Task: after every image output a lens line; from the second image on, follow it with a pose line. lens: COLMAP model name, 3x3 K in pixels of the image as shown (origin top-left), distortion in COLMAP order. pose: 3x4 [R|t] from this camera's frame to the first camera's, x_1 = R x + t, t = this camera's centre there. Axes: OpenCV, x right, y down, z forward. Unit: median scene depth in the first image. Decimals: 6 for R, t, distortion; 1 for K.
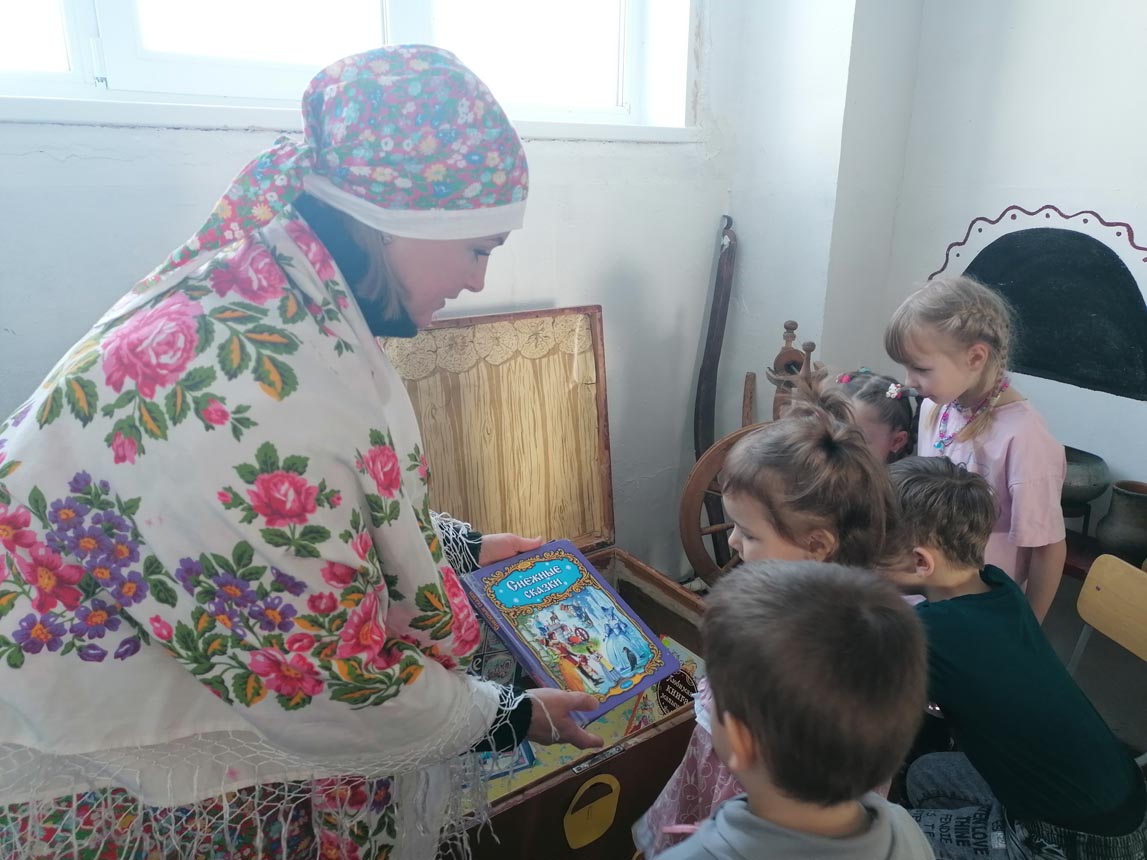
lens RADIAL K [[853.8, 0, 574.2], [0, 853.8, 430.1], [0, 0, 1]] dist [0.041390, -0.022028]
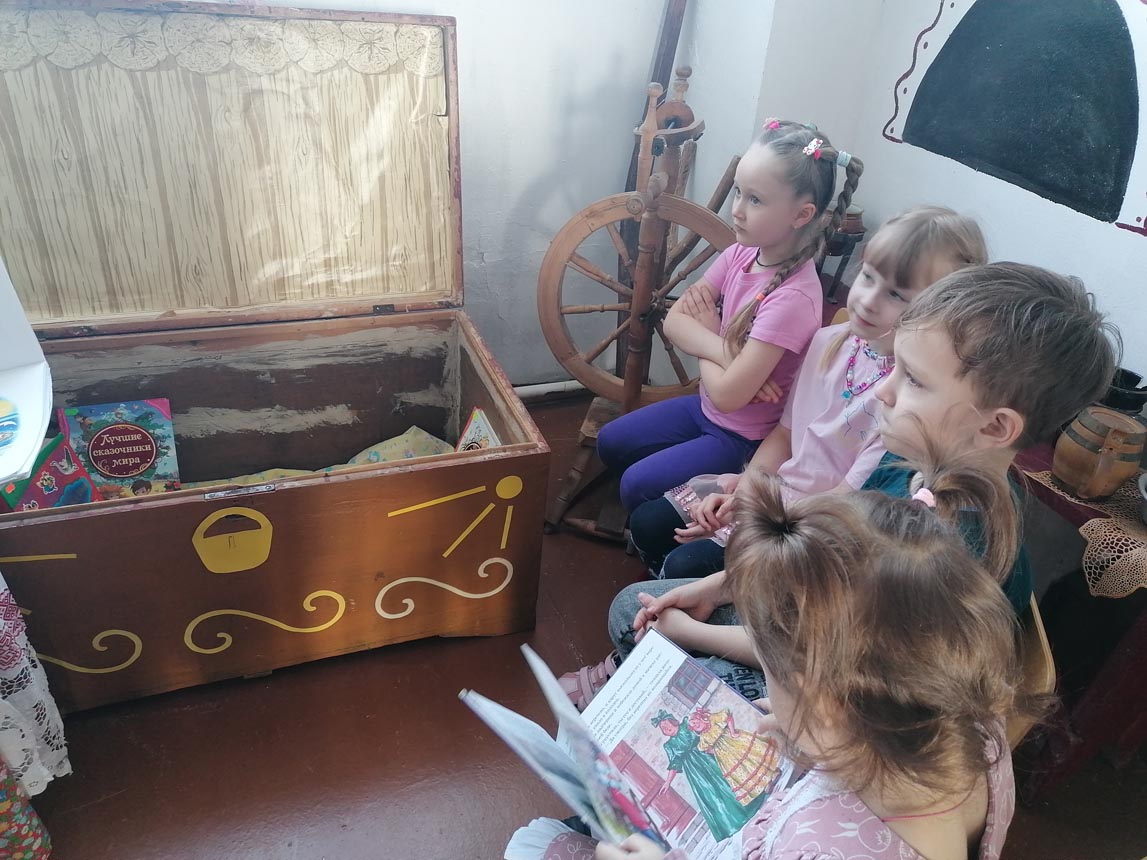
lens RADIAL K [[853.8, 0, 574.5], [0, 853.8, 429.6], [0, 0, 1]] dist [0.041390, -0.022028]
pose [[0.963574, 0.188119, -0.190095, 0.377718], [-0.140927, 0.961255, 0.236916, 0.026698], [0.227298, -0.201497, 0.952751, 0.130969]]
